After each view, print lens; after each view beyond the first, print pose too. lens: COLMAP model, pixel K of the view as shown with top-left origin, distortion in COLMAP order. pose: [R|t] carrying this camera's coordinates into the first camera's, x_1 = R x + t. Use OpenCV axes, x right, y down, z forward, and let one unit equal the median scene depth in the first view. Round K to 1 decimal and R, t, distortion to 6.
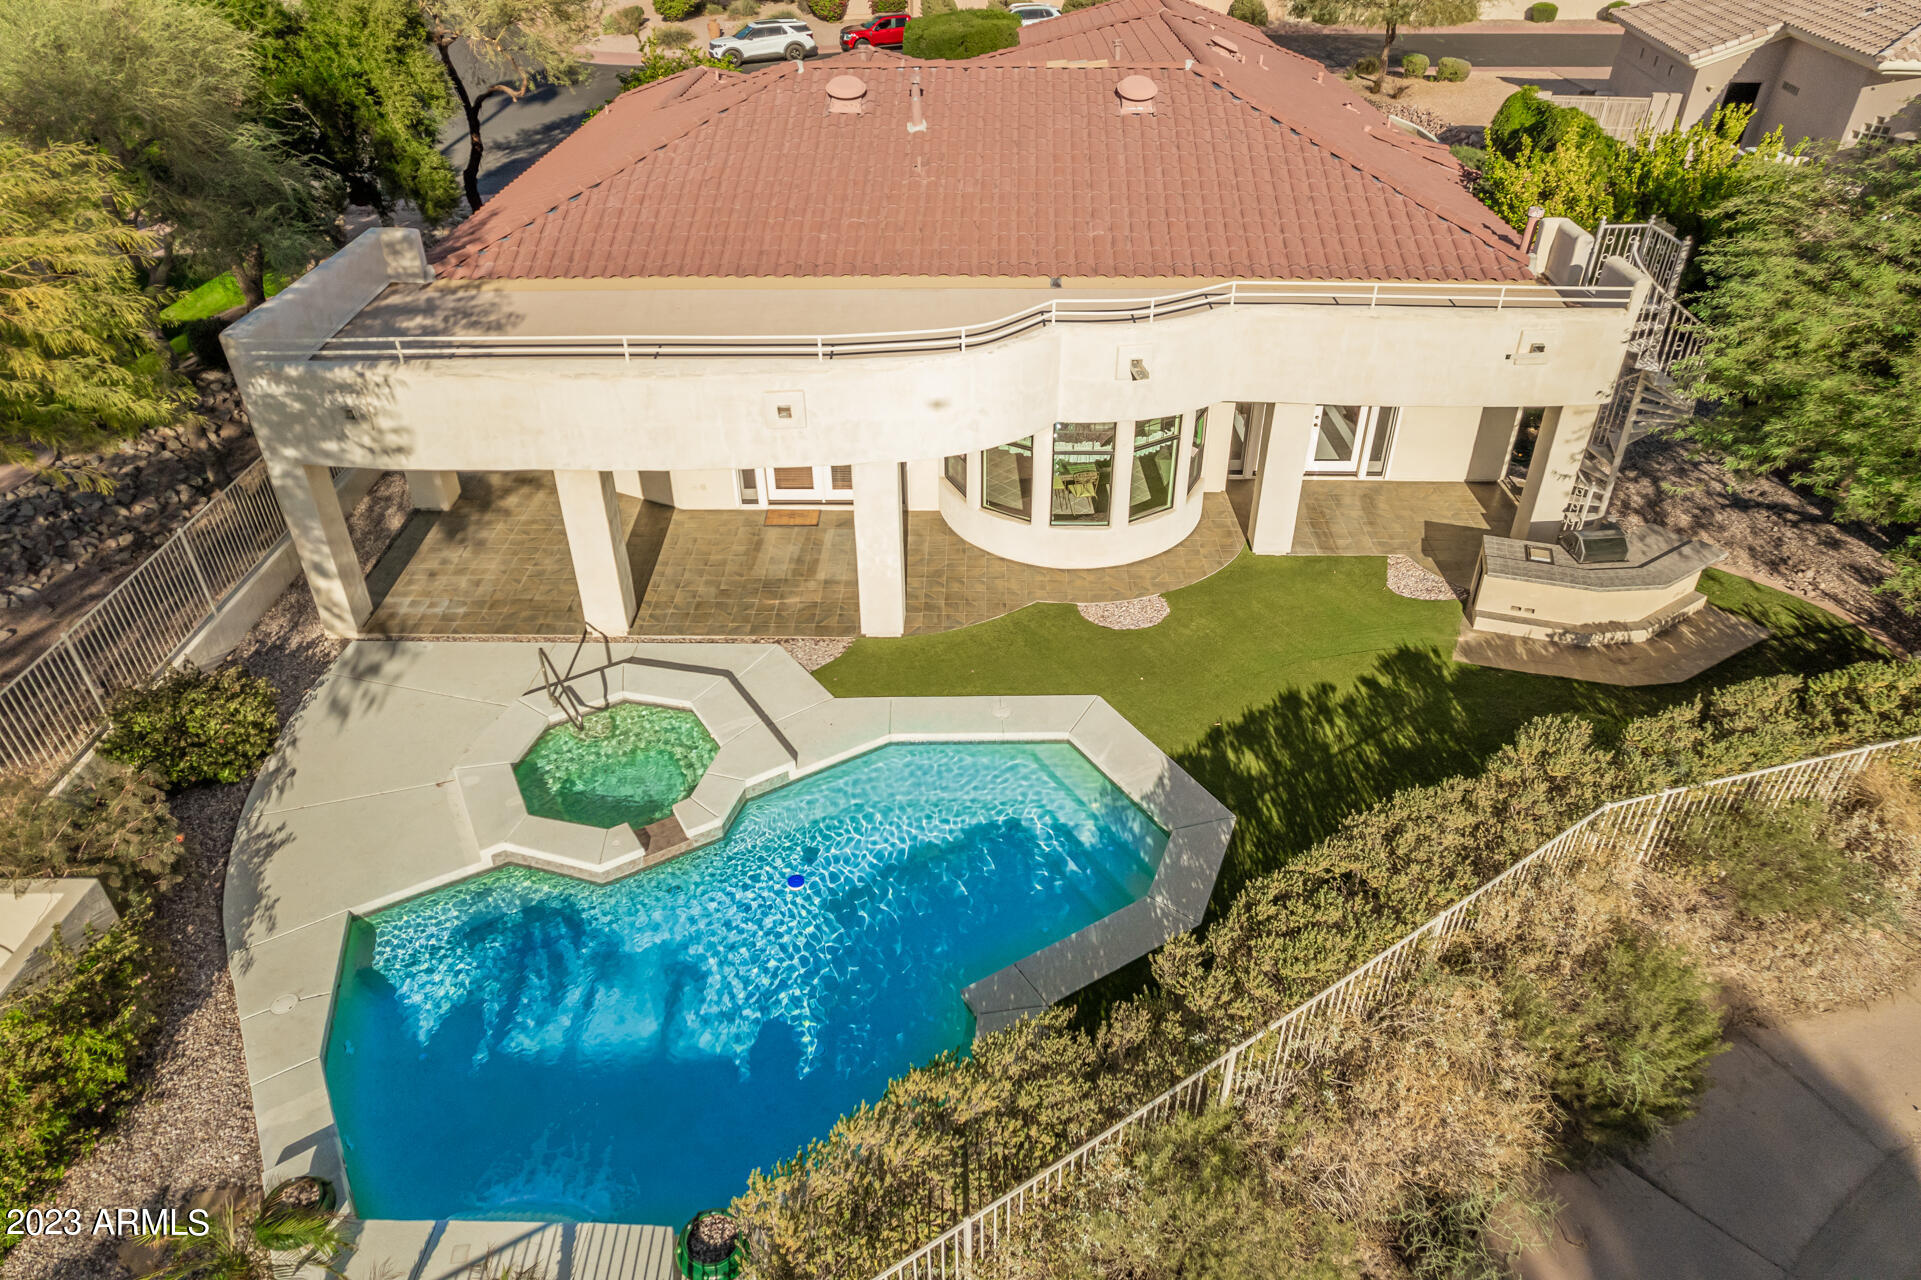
lens RADIAL K [[1224.6, 0, 962.3], [0, 1224.6, 627.6], [0, 0, 1]] dist [-0.064138, 0.058152]
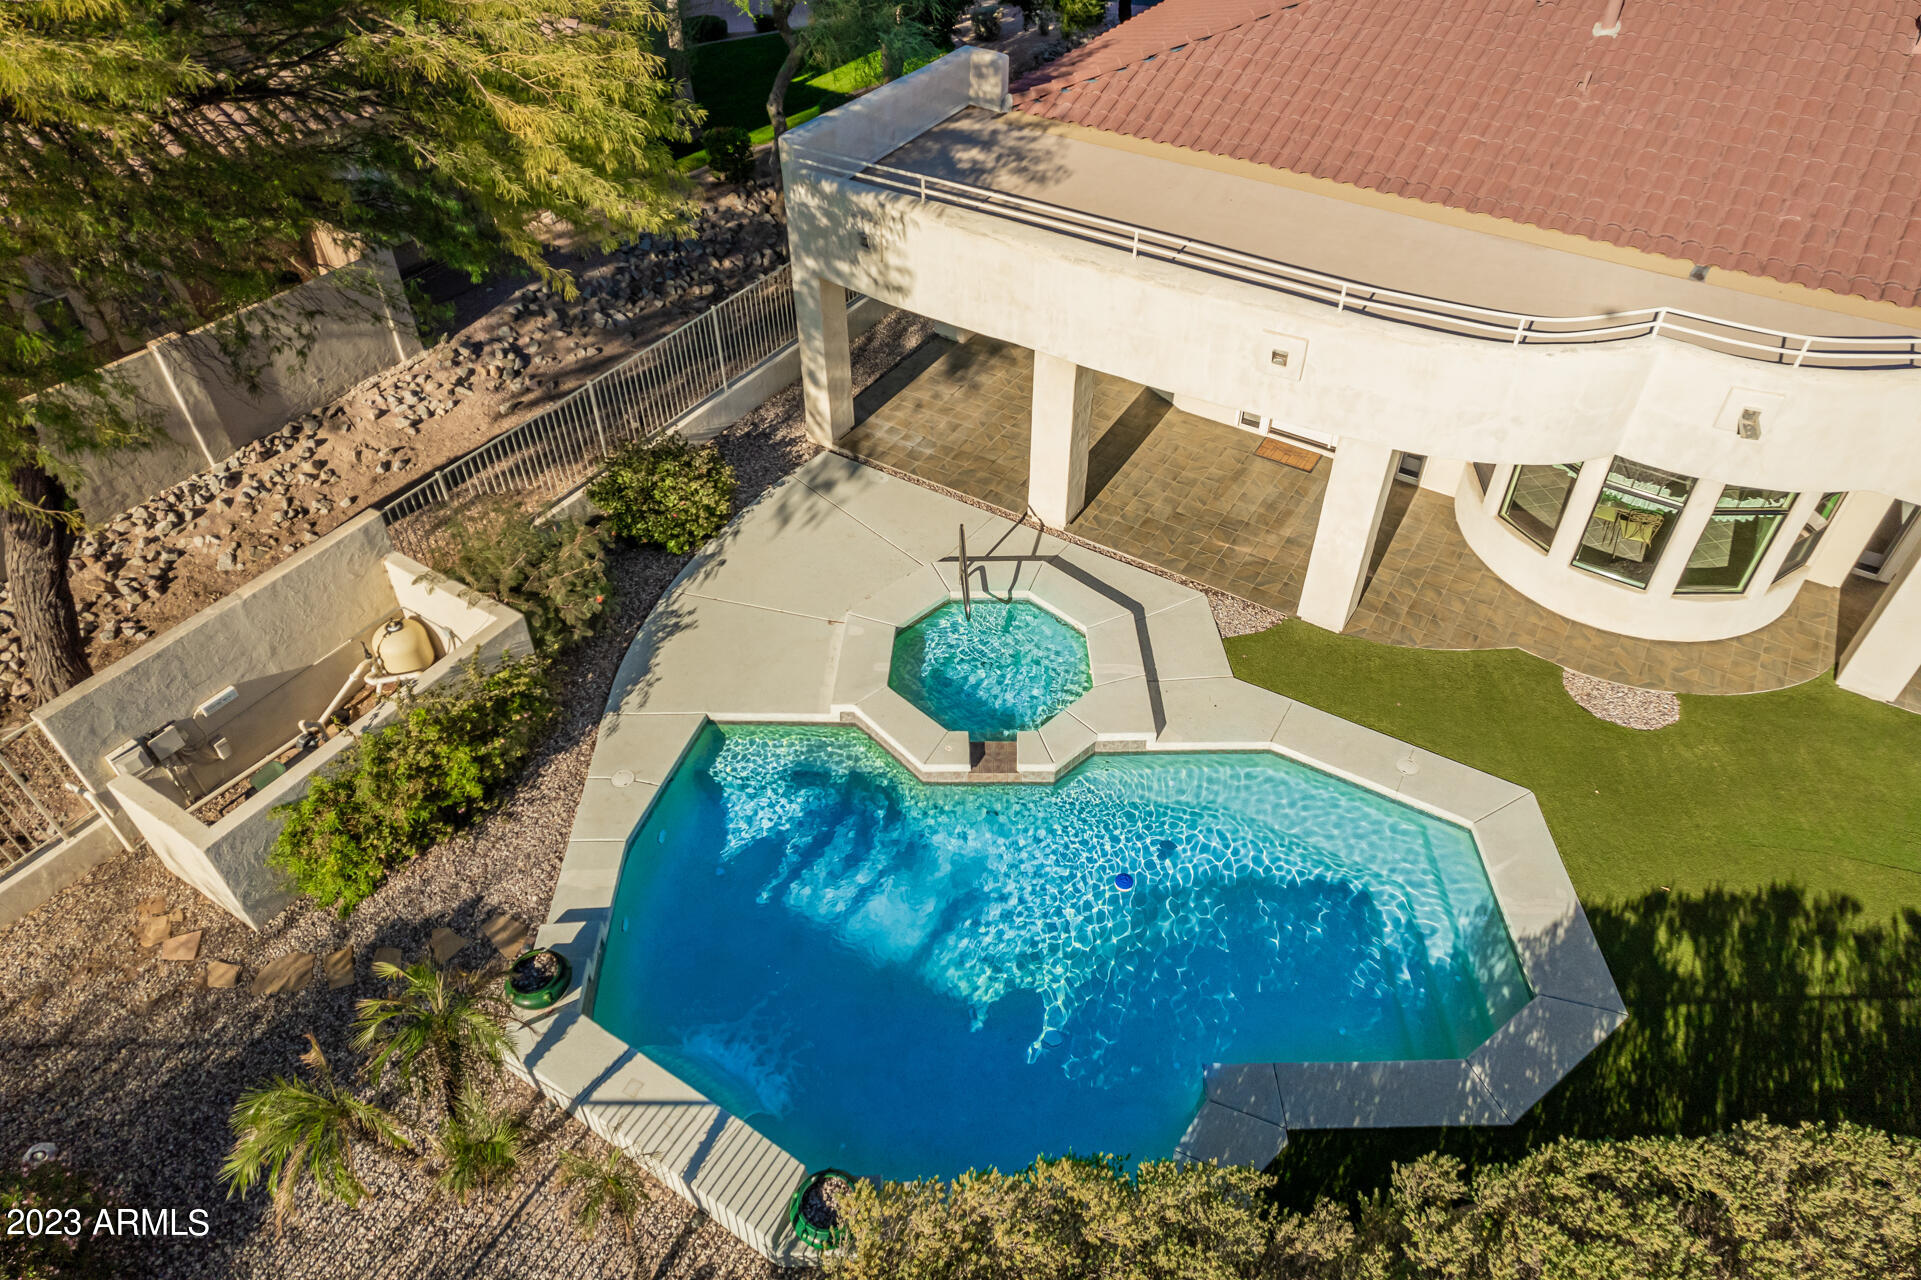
lens RADIAL K [[1224.6, 0, 964.7], [0, 1224.6, 629.6], [0, 0, 1]] dist [-0.064138, 0.058152]
pose [[0.852661, 0.351960, -0.386127, 0.064597], [-0.297511, 0.934606, 0.194932, -0.096115], [0.429485, -0.051334, 0.901614, 0.109124]]
